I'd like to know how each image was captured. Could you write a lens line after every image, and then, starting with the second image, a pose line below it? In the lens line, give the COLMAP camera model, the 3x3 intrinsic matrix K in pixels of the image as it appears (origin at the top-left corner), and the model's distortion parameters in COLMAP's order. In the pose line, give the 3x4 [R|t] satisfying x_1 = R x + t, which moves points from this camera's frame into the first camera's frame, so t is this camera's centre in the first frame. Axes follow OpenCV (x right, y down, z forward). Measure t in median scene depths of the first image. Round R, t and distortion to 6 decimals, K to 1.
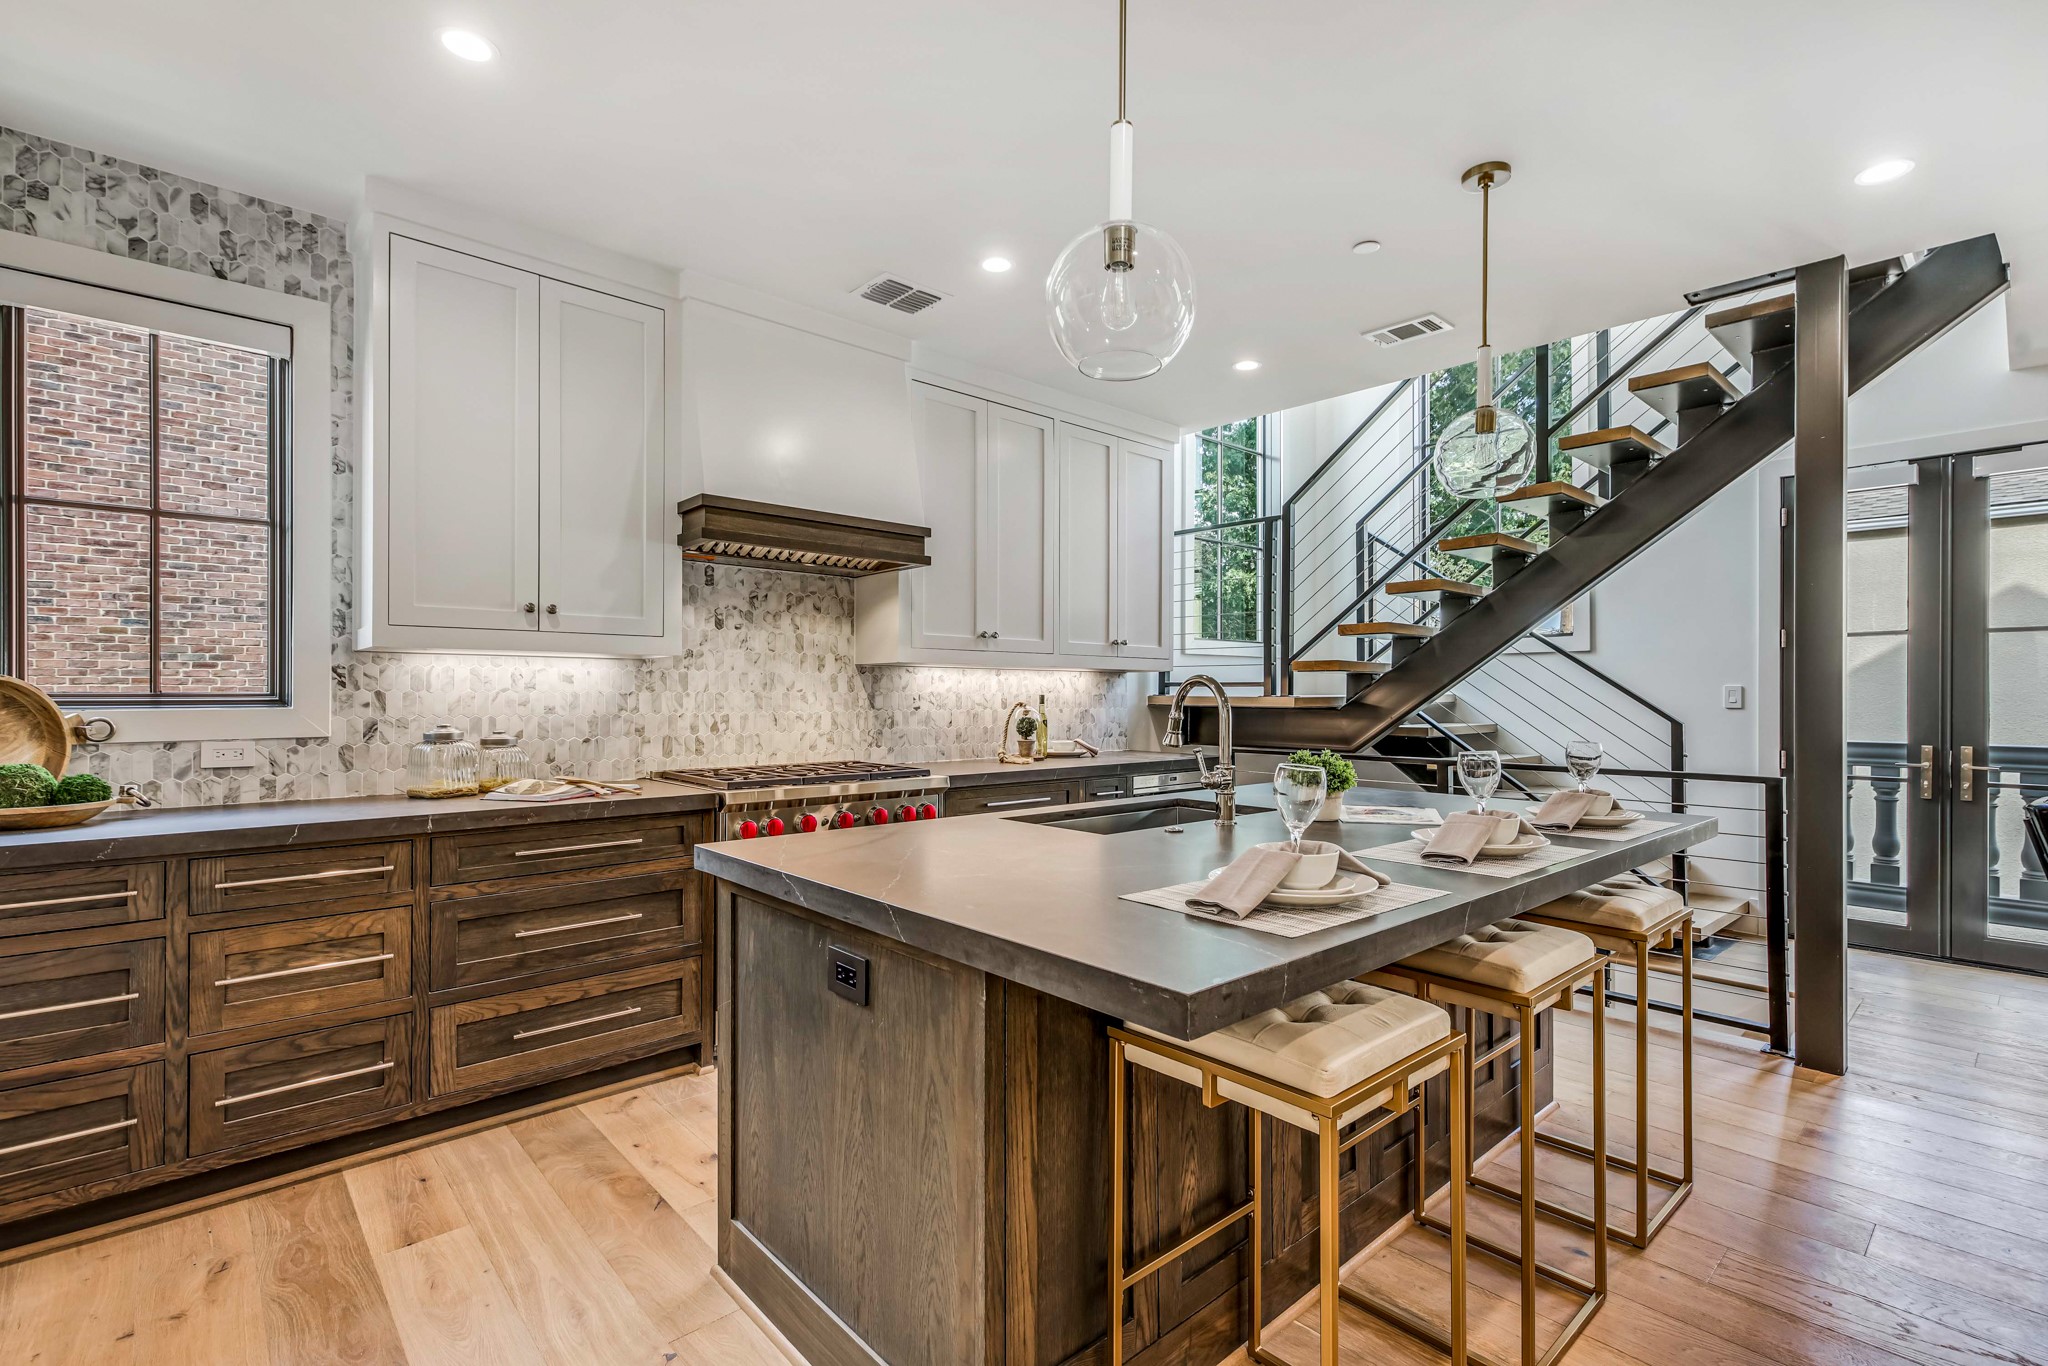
lens RADIAL K [[929.1, 0, 1009.7], [0, 929.1, 688.5], [0, 0, 1]] dist [0.005089, 0.001029]
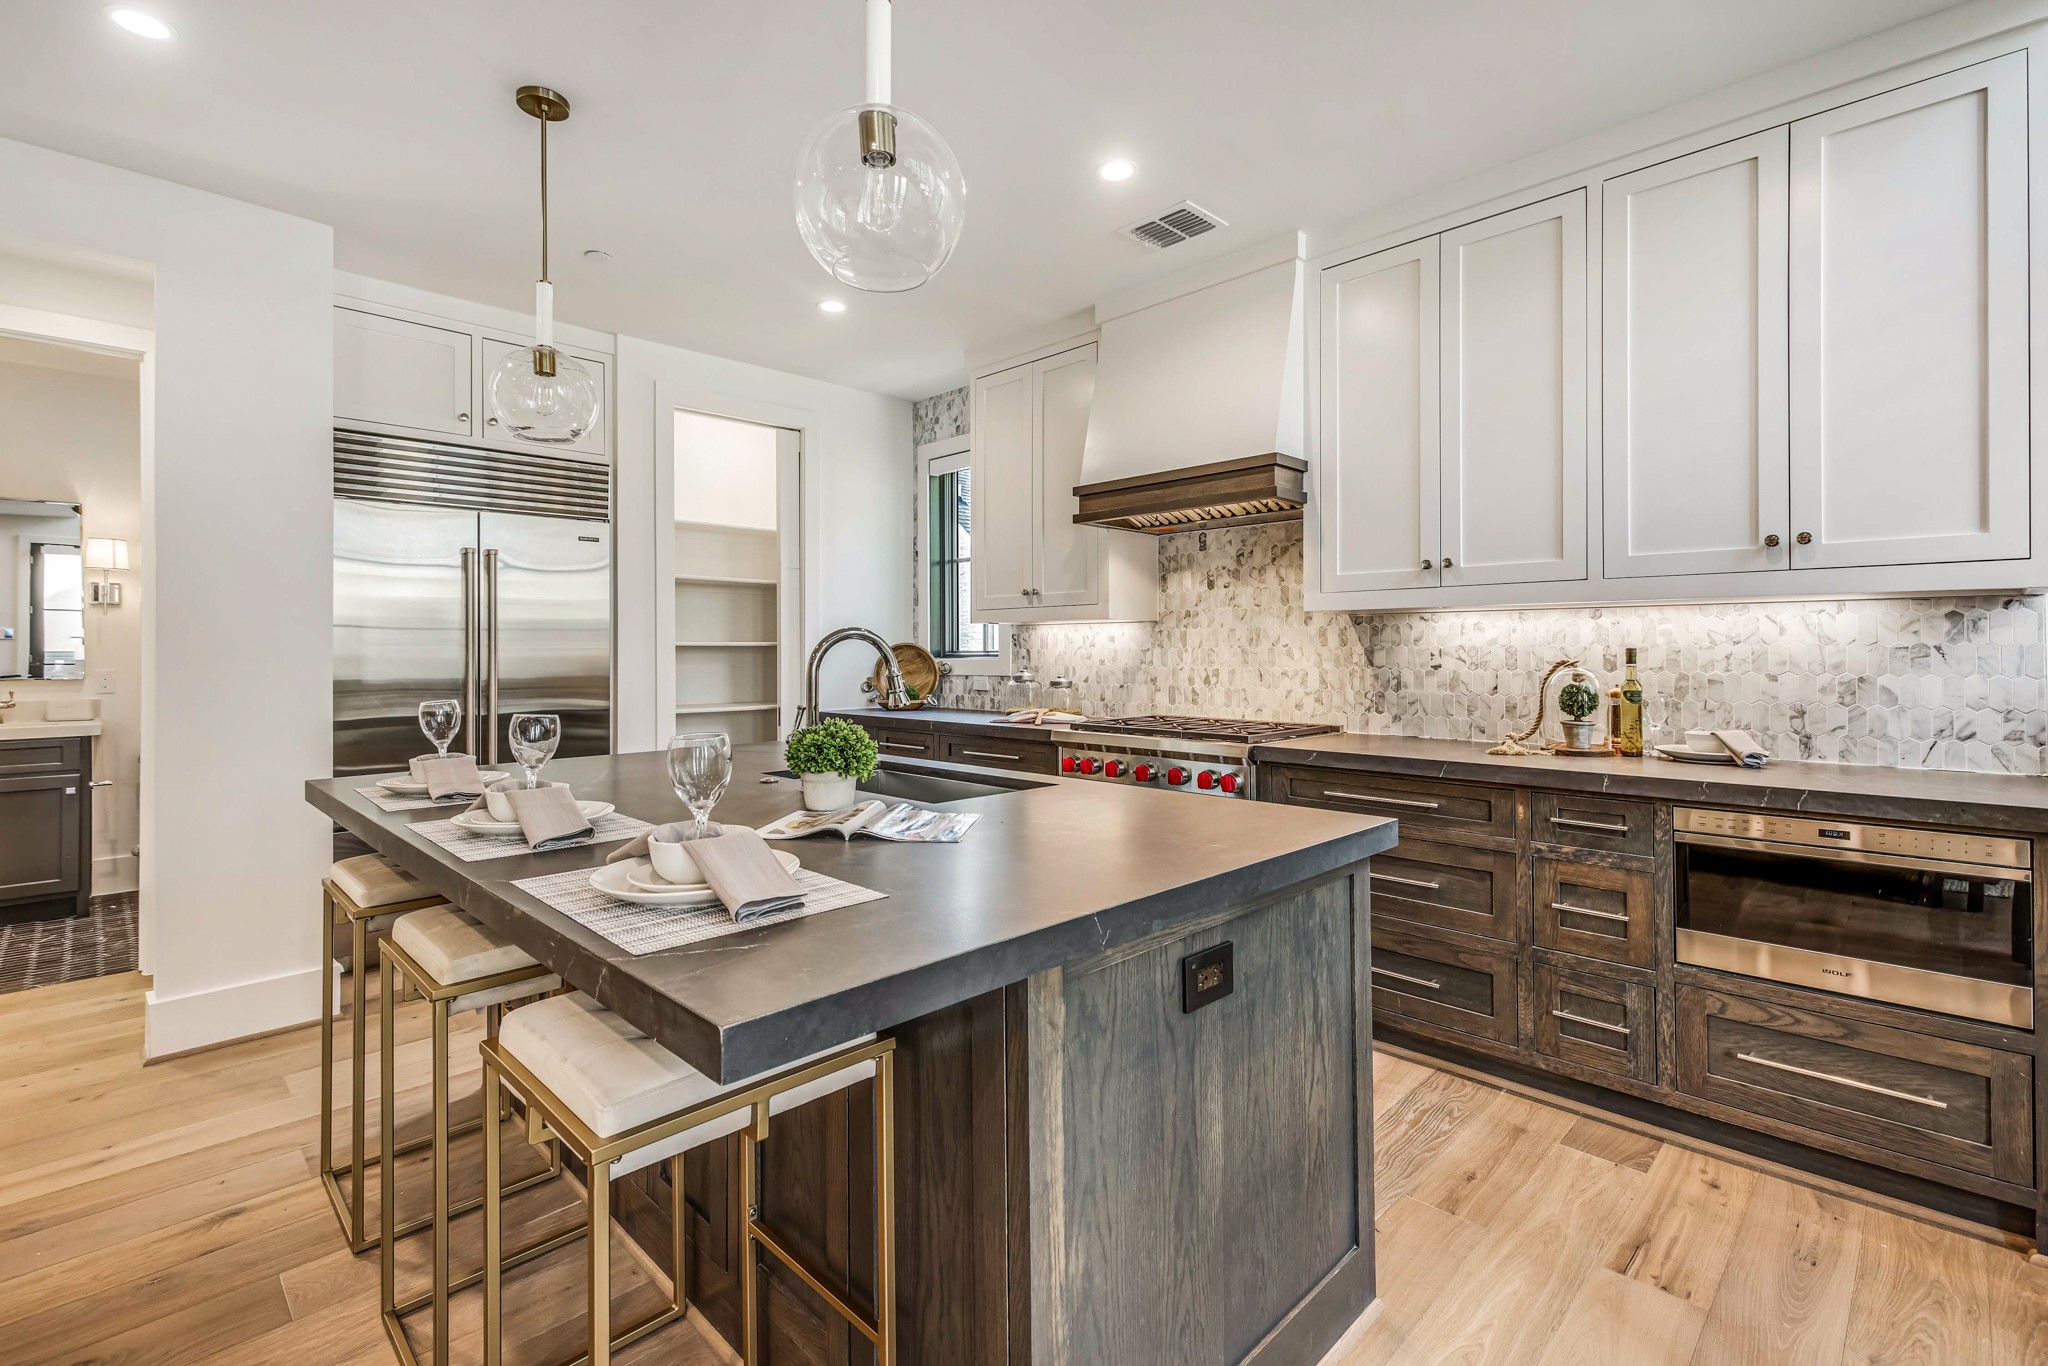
lens RADIAL K [[929.1, 0, 1009.3], [0, 929.1, 662.4], [0, 0, 1]] dist [0.005089, 0.001029]
pose [[0.042989, 0.003088, -0.999071, 0.718881], [0.001498, 0.999994, 0.003155, 0.016126], [0.999074, -0.001633, 0.042984, 0.684935]]
